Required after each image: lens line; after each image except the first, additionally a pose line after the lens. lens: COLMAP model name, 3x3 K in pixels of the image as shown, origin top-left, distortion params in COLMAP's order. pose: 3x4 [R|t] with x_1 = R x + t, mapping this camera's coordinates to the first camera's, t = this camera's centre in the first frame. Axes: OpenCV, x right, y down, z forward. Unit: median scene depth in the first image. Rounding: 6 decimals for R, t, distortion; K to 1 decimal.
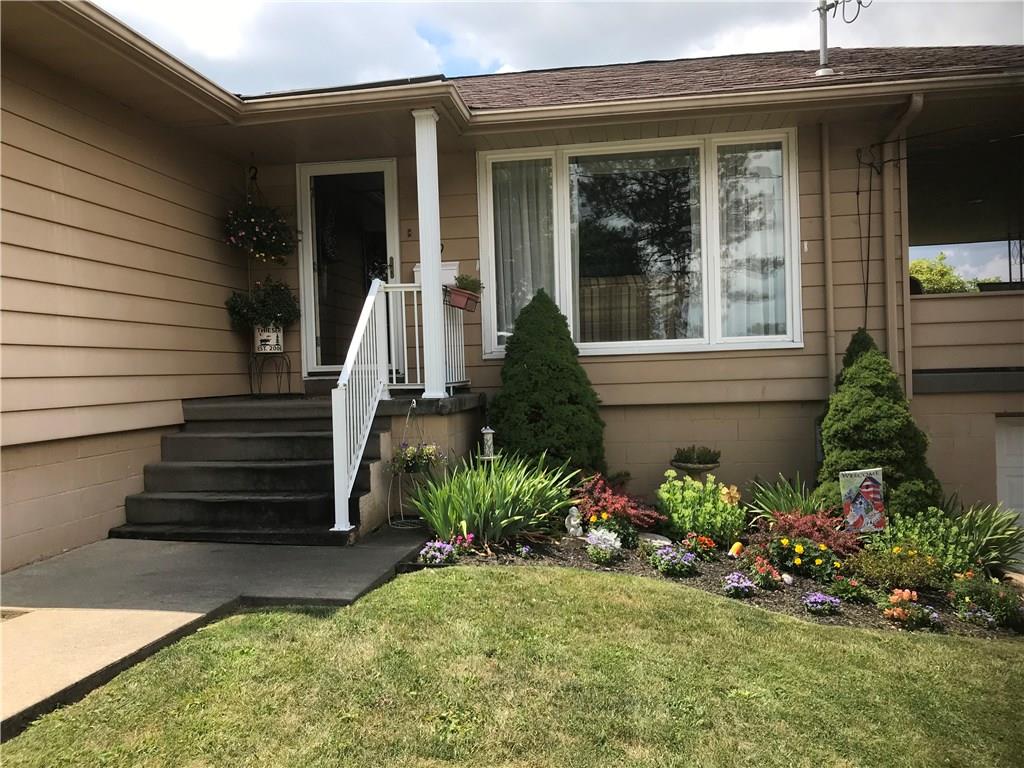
lens RADIAL K [[856.4, 0, 506.2], [0, 856.4, 388.2], [0, 0, 1]] dist [-0.015772, -0.000657]
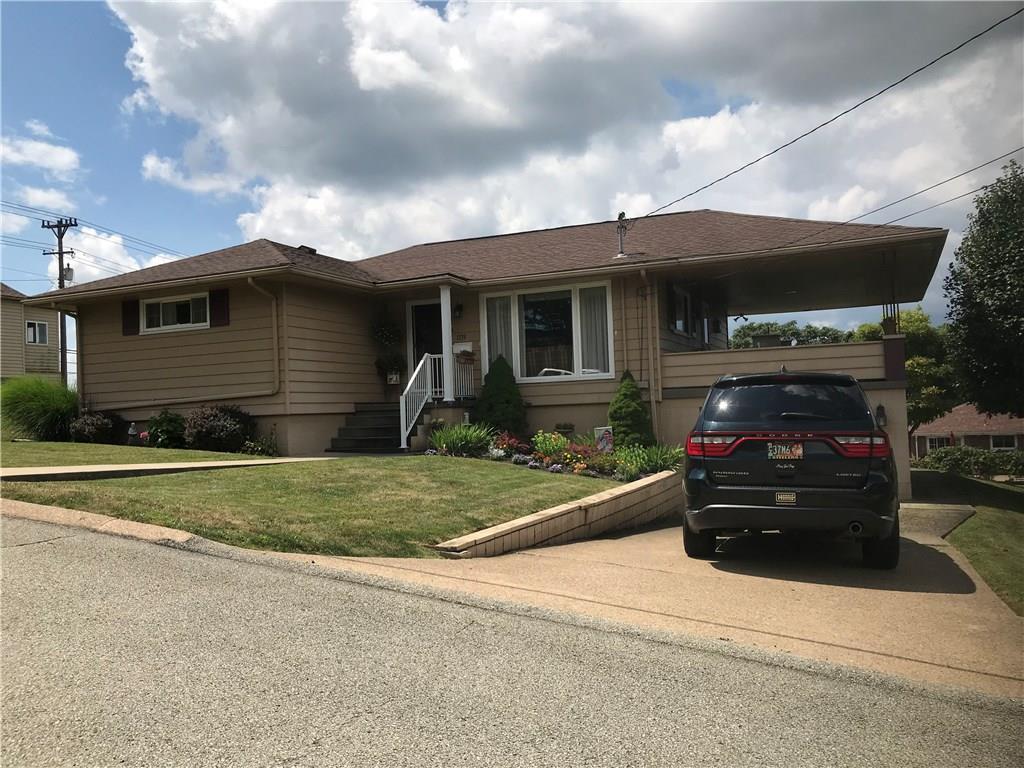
lens RADIAL K [[856.4, 0, 514.4], [0, 856.4, 382.0], [0, 0, 1]] dist [-0.015772, -0.000657]
pose [[0.969274, -0.013724, -0.245602, 0.708137], [0.002385, 0.998920, -0.046409, 0.071859], [0.245973, 0.044397, 0.968259, -1.344823]]
